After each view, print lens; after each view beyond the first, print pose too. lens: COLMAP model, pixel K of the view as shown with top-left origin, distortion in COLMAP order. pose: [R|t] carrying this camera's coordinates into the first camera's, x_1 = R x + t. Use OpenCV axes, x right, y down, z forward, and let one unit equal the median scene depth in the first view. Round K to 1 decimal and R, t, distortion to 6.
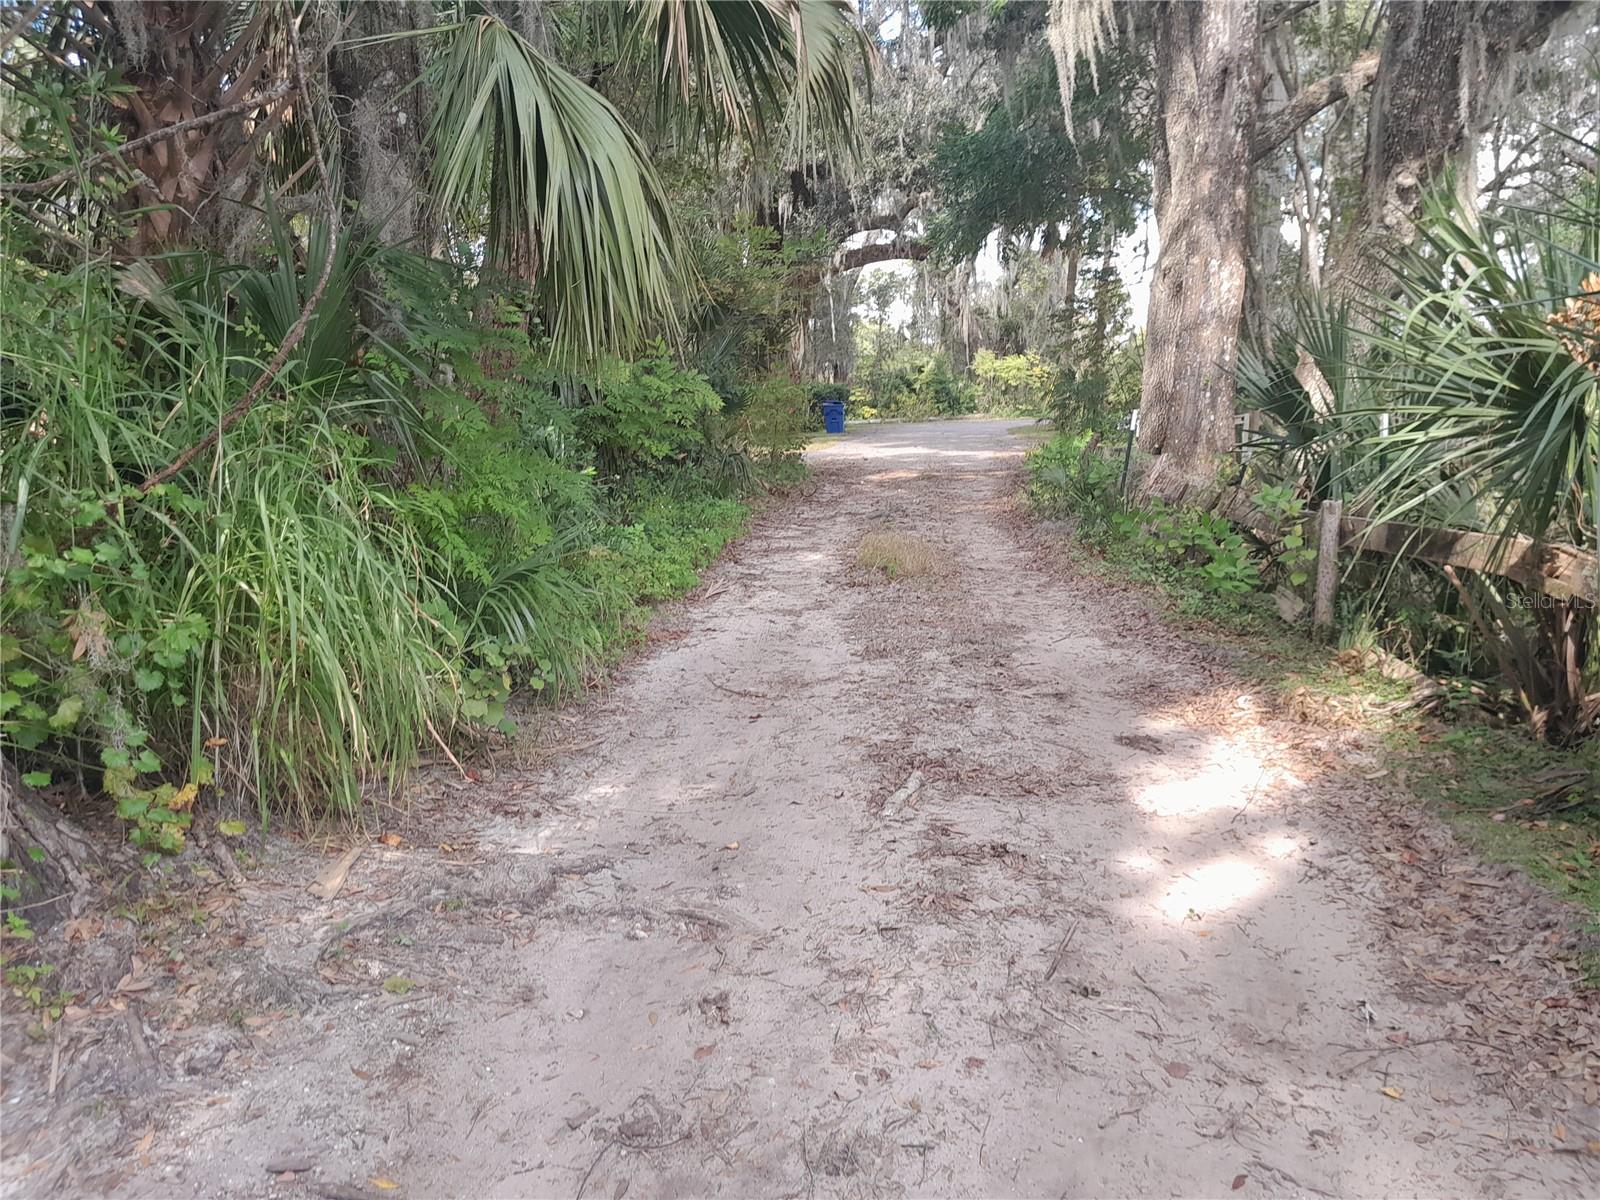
lens RADIAL K [[1253.6, 0, 797.7], [0, 1253.6, 613.8], [0, 0, 1]] dist [0.080188, -0.124980]
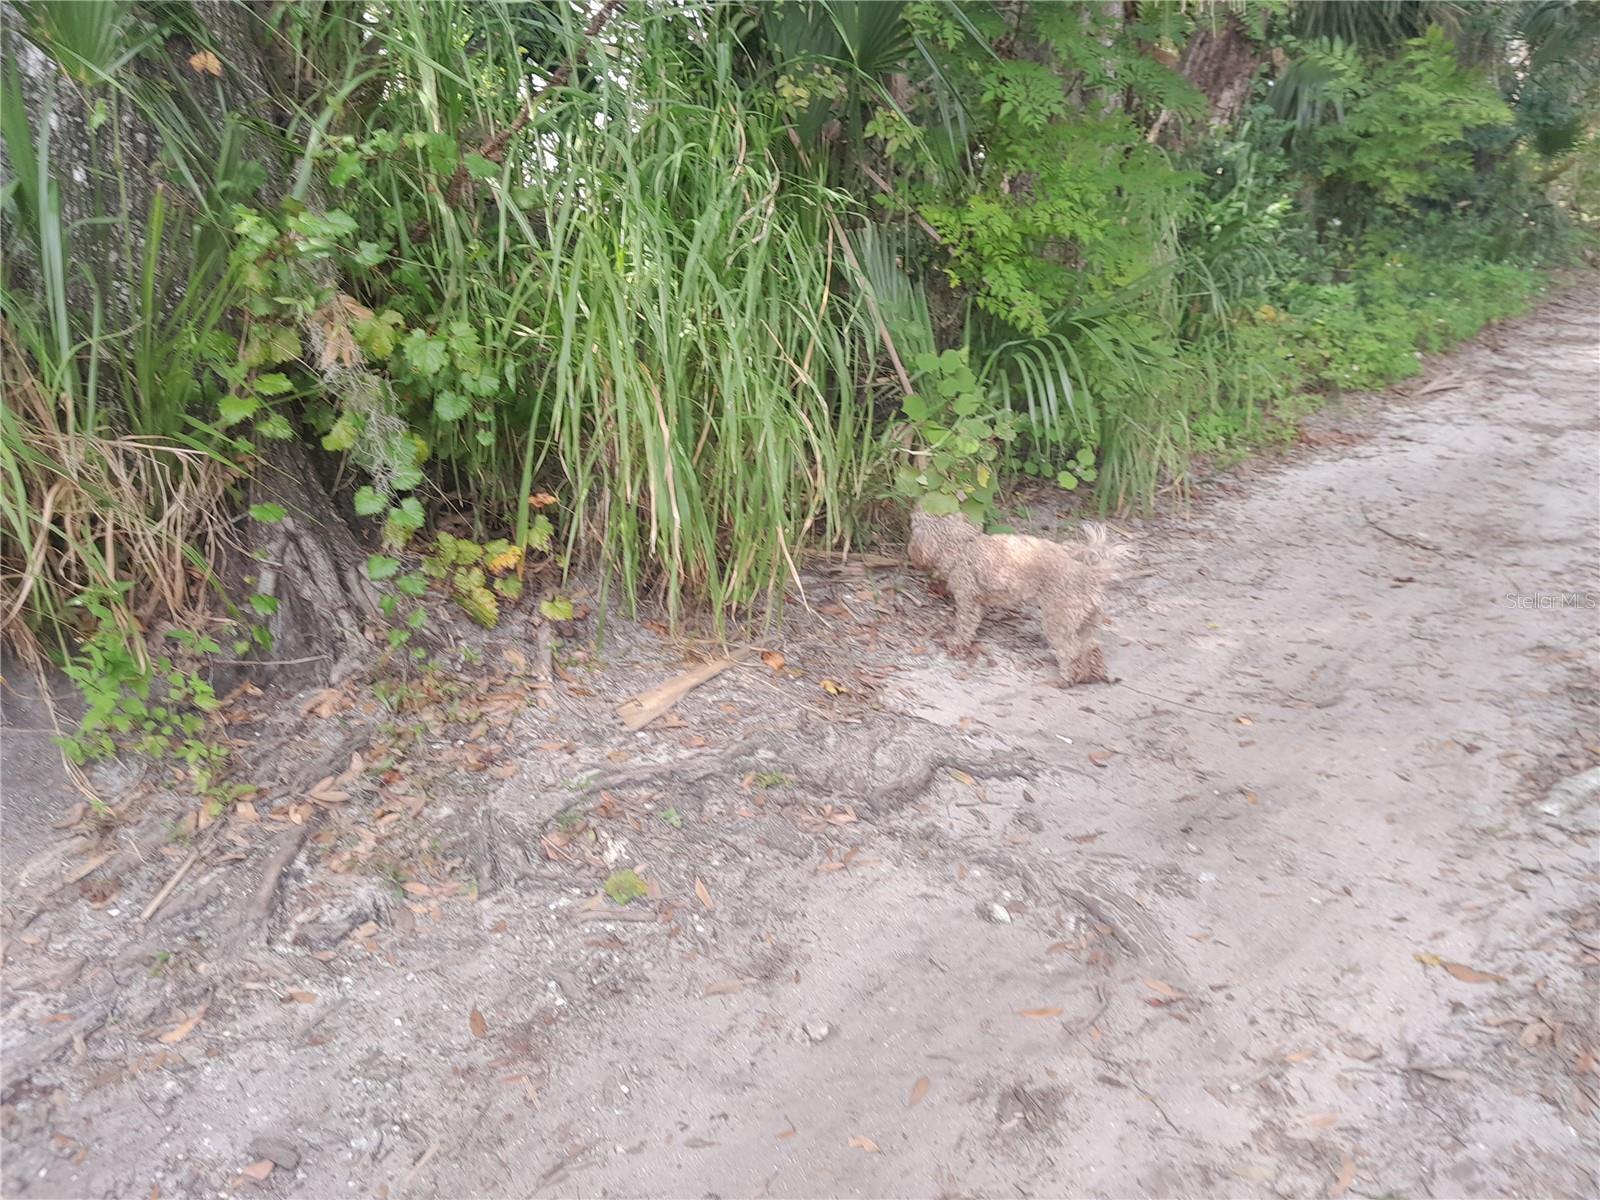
lens RADIAL K [[1255.6, 0, 800.0], [0, 1255.6, 600.0], [0, 0, 1]] dist [0.040888, -0.067635]
pose [[0.828872, 0.205451, -0.520347, 0.017164], [-0.112490, 0.972335, 0.204723, -0.002807], [0.548012, -0.111156, 0.829052, 0.089247]]
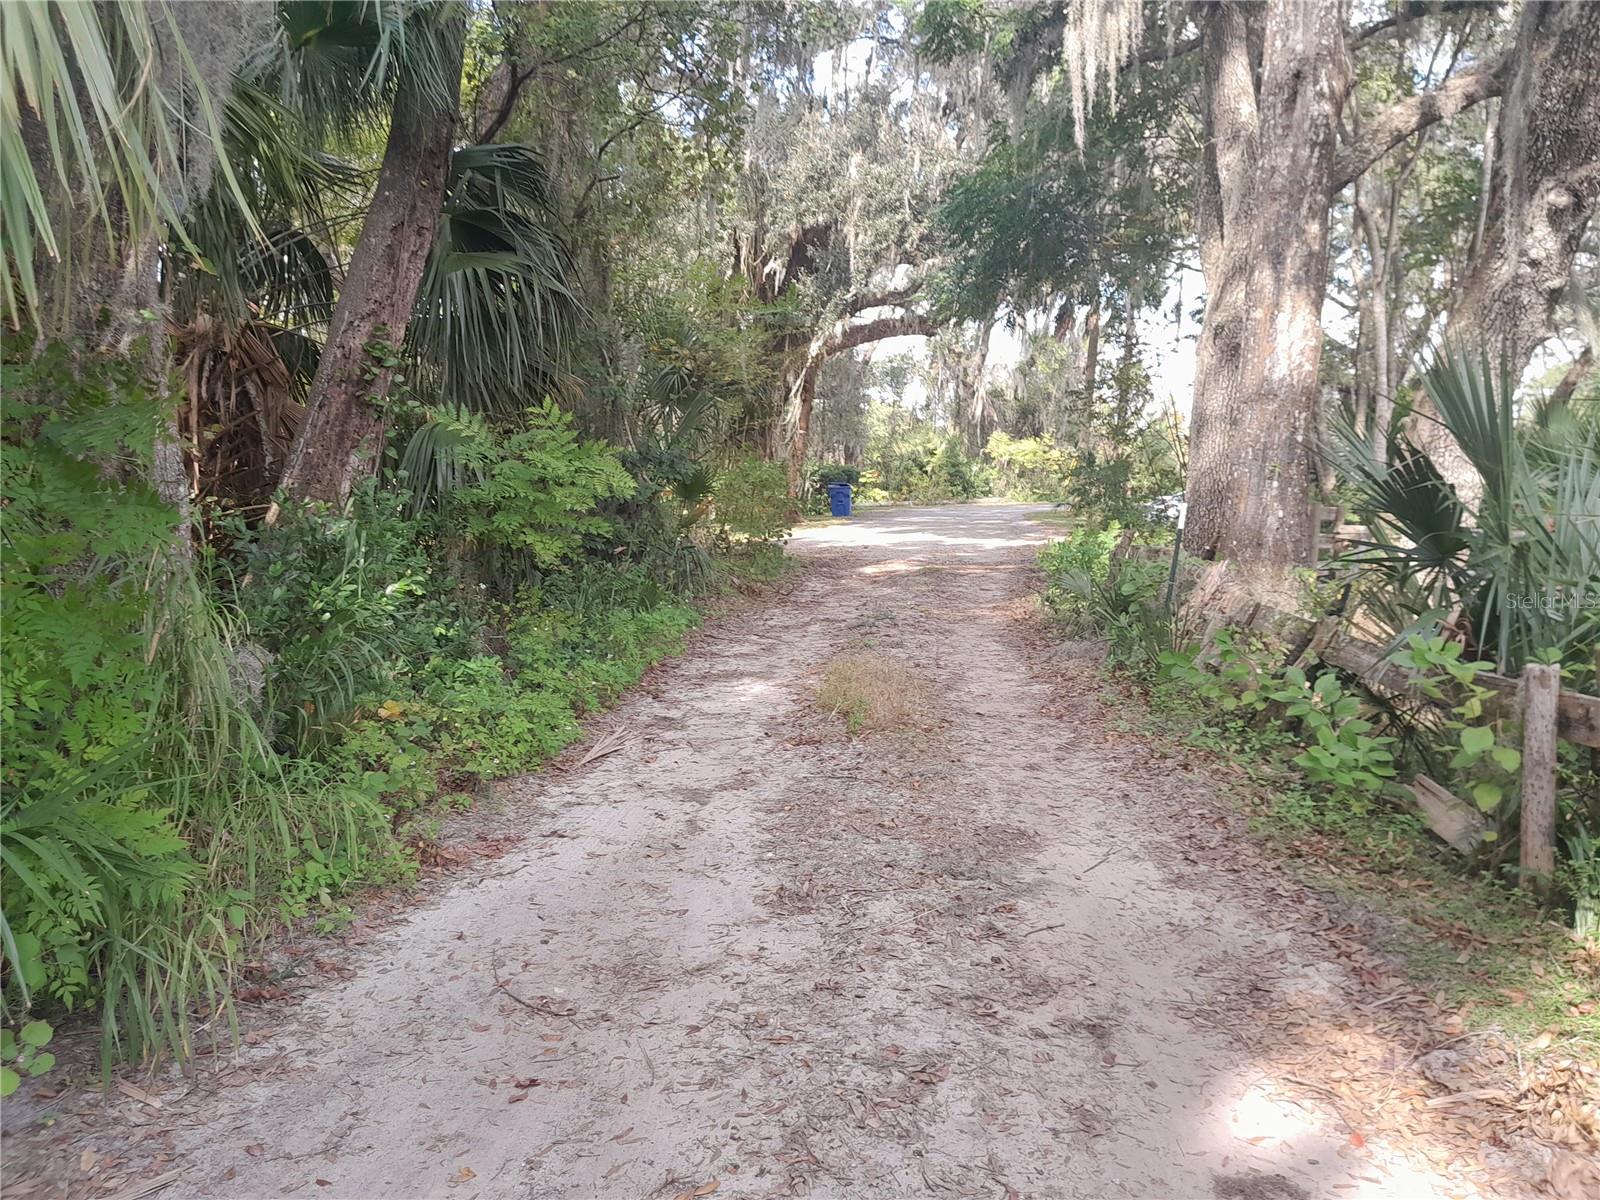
lens RADIAL K [[1229.0, 0, 807.8], [0, 1229.0, 627.8], [0, 0, 1]] dist [0.060356, -0.093570]
pose [[0.999875, 0.013093, -0.008902, 0.028989], [-0.013515, 0.998700, -0.049153, -0.028567], [0.008247, 0.049267, 0.998752, 0.156942]]
